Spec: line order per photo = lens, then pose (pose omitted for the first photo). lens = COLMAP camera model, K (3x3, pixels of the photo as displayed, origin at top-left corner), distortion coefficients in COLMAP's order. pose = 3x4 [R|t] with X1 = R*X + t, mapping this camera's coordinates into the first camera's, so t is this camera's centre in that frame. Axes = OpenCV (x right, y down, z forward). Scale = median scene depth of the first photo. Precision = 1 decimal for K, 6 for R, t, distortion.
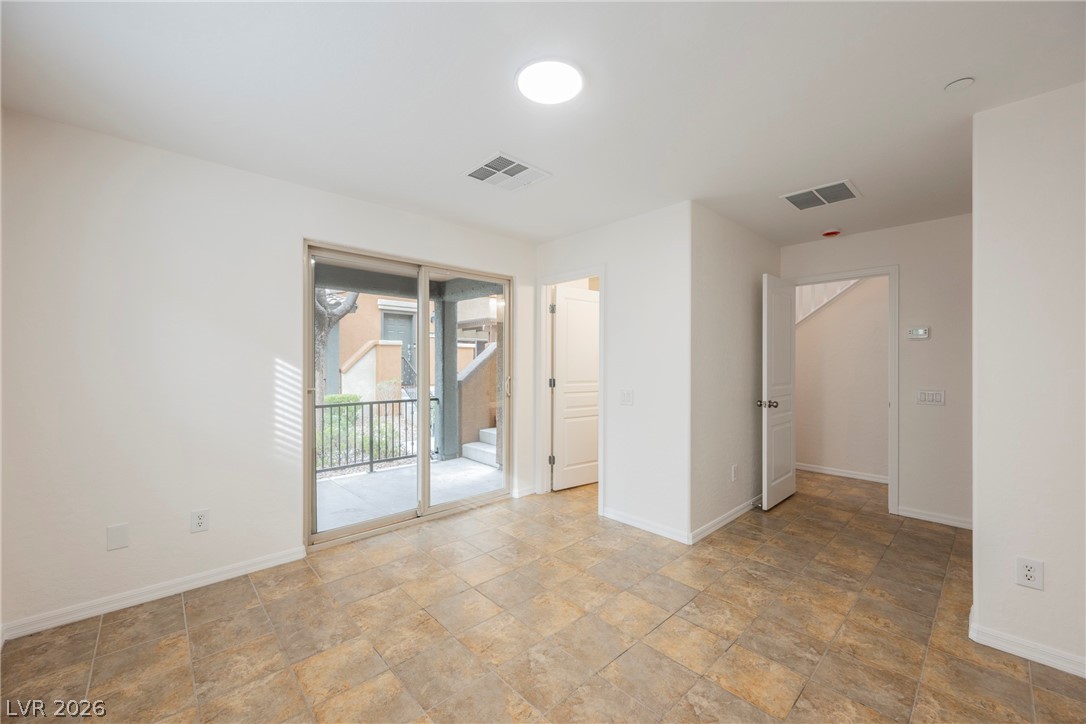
lens RADIAL K [[423.8, 0, 545.2], [0, 423.8, 362.3], [0, 0, 1]] dist [-0.000580, 0.000006]
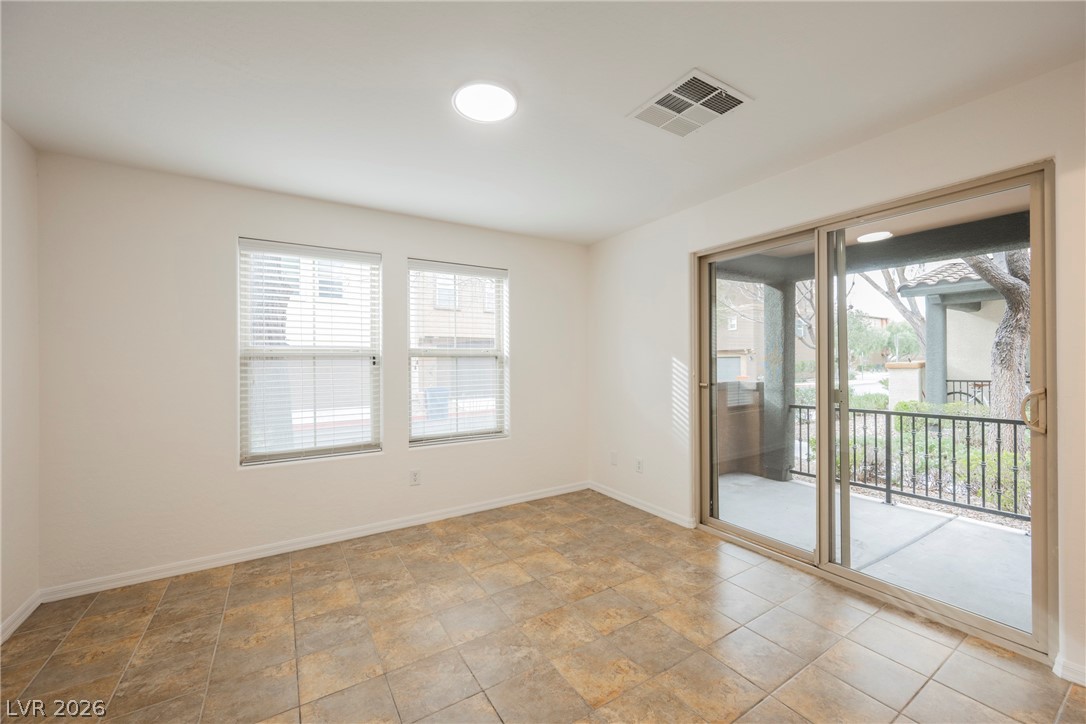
lens RADIAL K [[423.8, 0, 545.2], [0, 423.8, 362.3], [0, 0, 1]] dist [-0.000580, 0.000006]
pose [[-0.188777, 0.001880, -0.982018, 0.755134], [0.009834, 0.999952, 0.000024, 0.001686], [0.981971, -0.009653, -0.188786, 0.976458]]
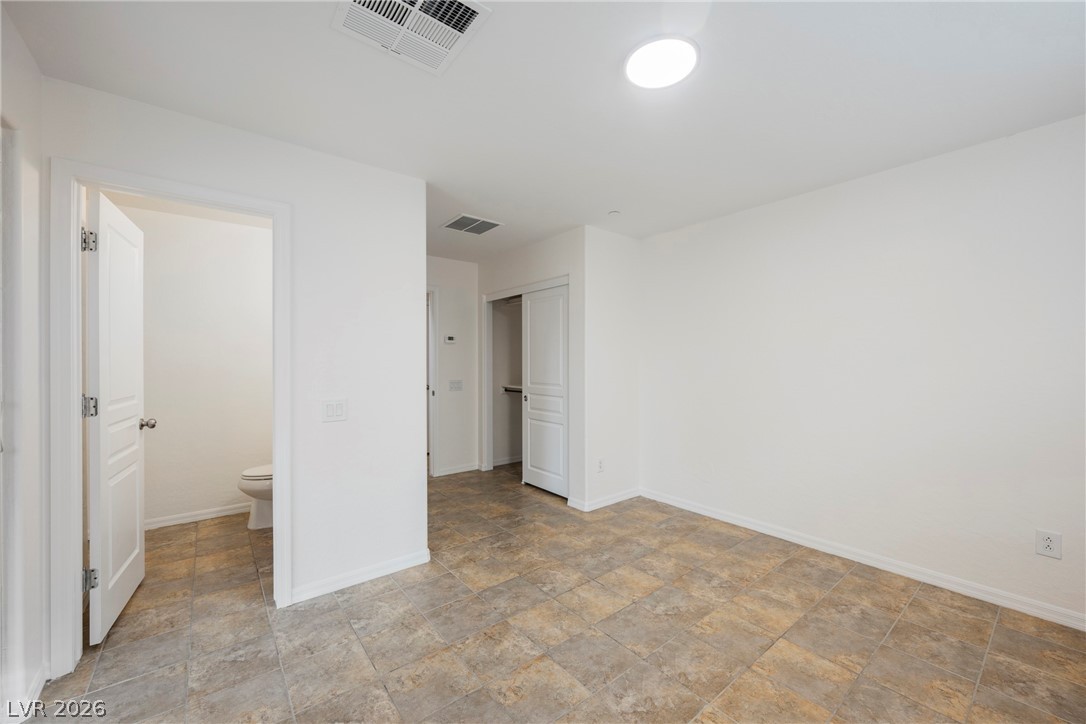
lens RADIAL K [[423.8, 0, 545.2], [0, 423.8, 362.3], [0, 0, 1]] dist [-0.000580, 0.000006]
pose [[0.075158, -0.003998, 0.997164, -0.688815], [0.001229, 0.999992, 0.003916, 0.000336], [-0.997171, 0.000931, 0.075163, 0.858990]]
